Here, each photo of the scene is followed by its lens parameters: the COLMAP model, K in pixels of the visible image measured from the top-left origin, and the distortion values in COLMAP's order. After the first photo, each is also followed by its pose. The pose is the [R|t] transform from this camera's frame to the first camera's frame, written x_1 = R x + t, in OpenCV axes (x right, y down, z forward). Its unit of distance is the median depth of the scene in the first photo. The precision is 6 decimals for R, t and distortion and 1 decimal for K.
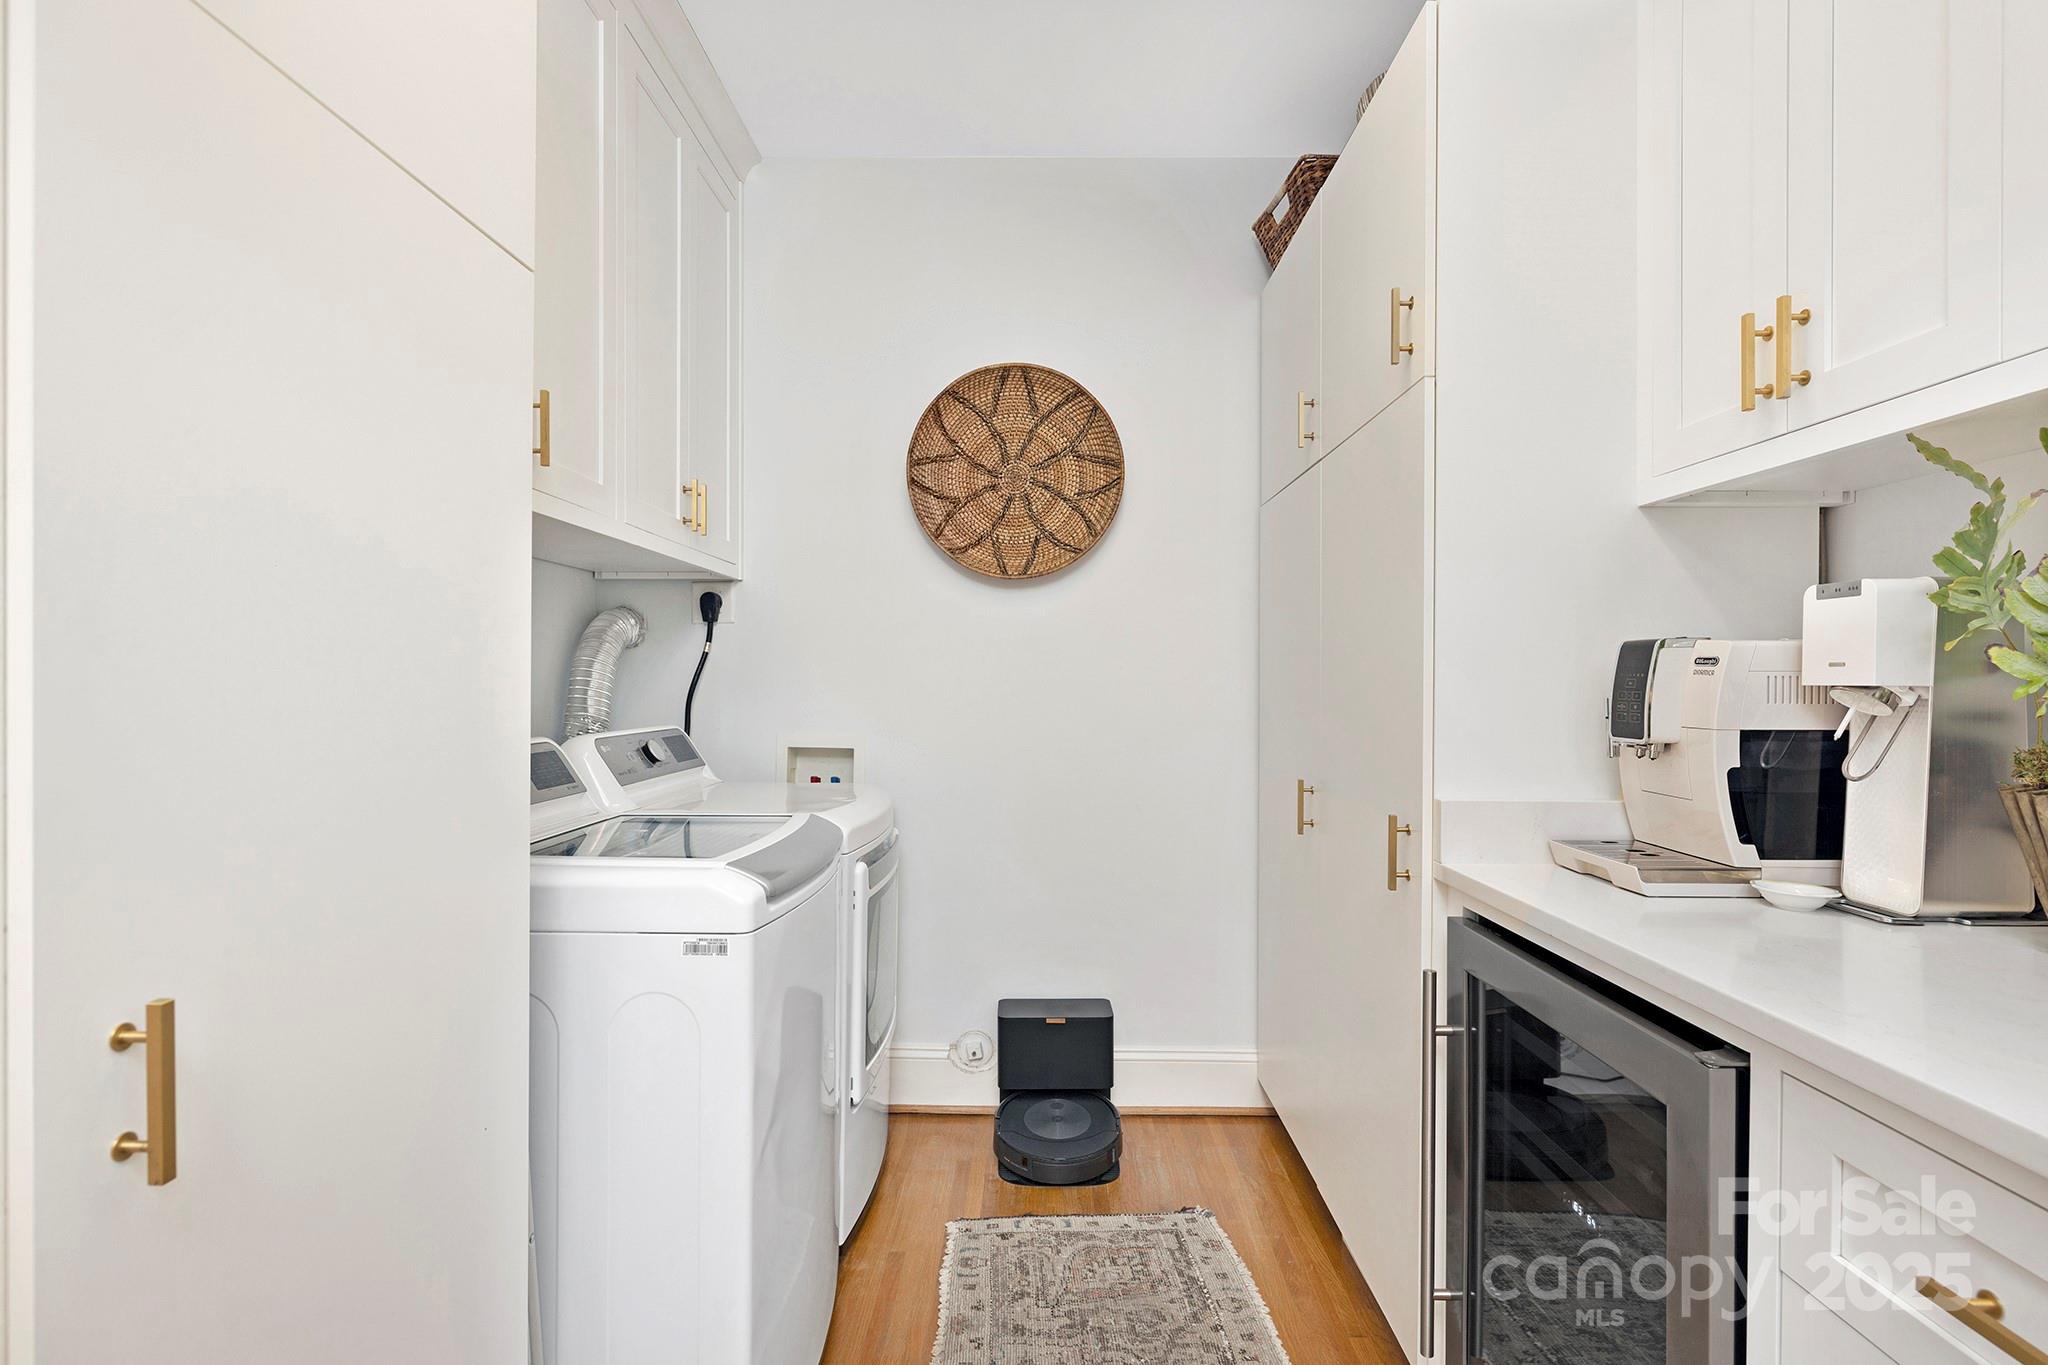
lens RADIAL K [[991.3, 0, 1024.0], [0, 991.3, 682.5], [0, 0, 1]] dist [0.001112, 0.000400]
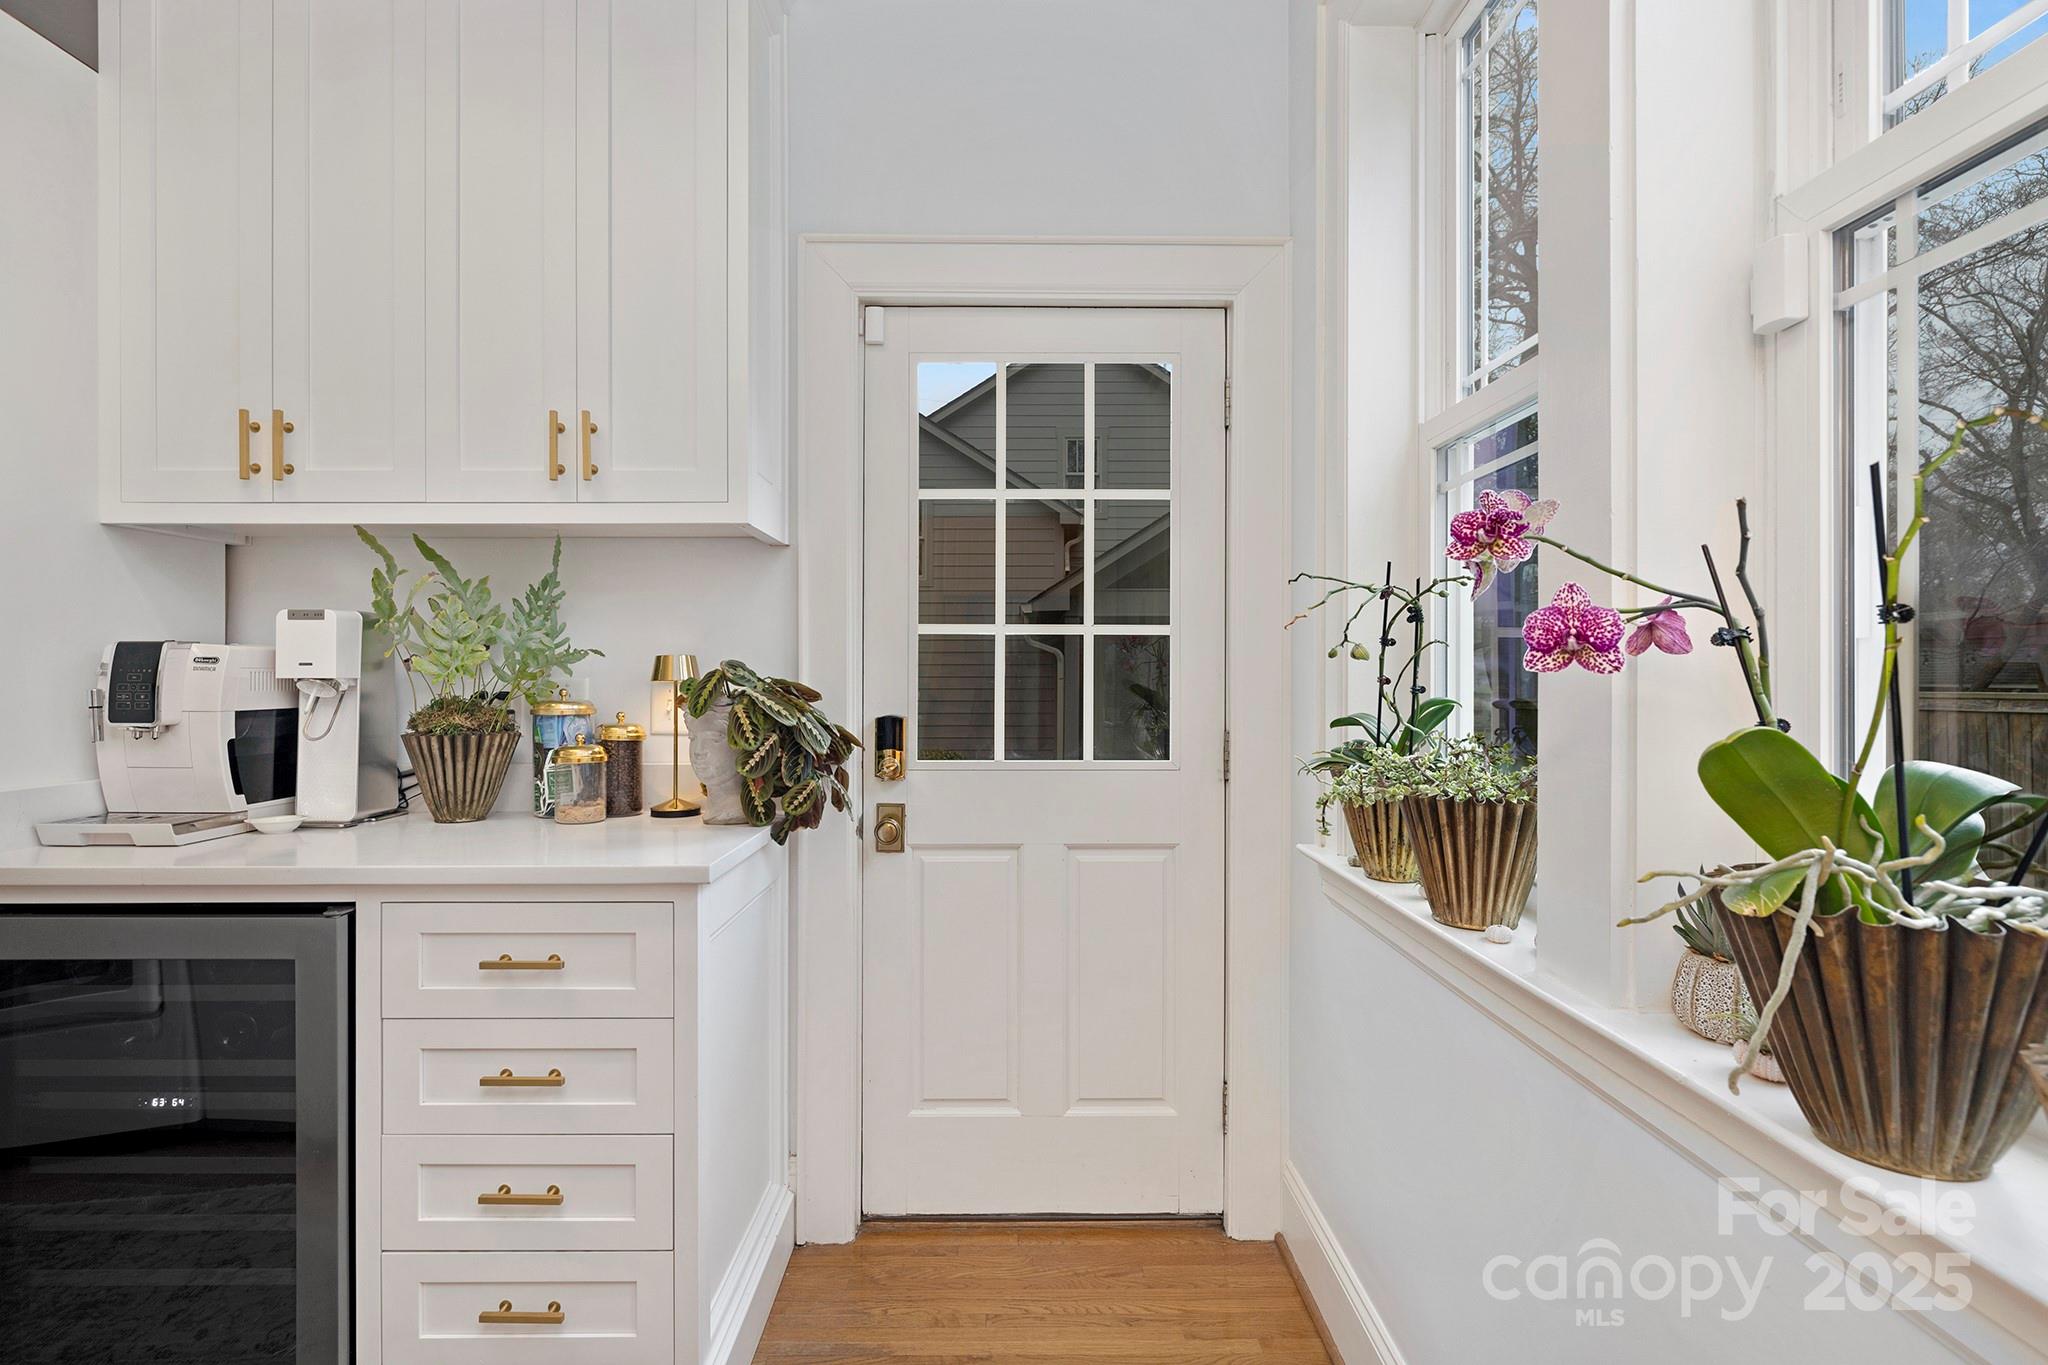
lens RADIAL K [[991.3, 0, 1024.0], [0, 991.3, 682.5], [0, 0, 1]] dist [0.001112, 0.000400]
pose [[-0.027899, -0.007209, 0.999585, -0.693357], [0.001183, 0.999973, 0.007245, -0.000007], [-0.999610, 0.001385, -0.027889, -0.043967]]
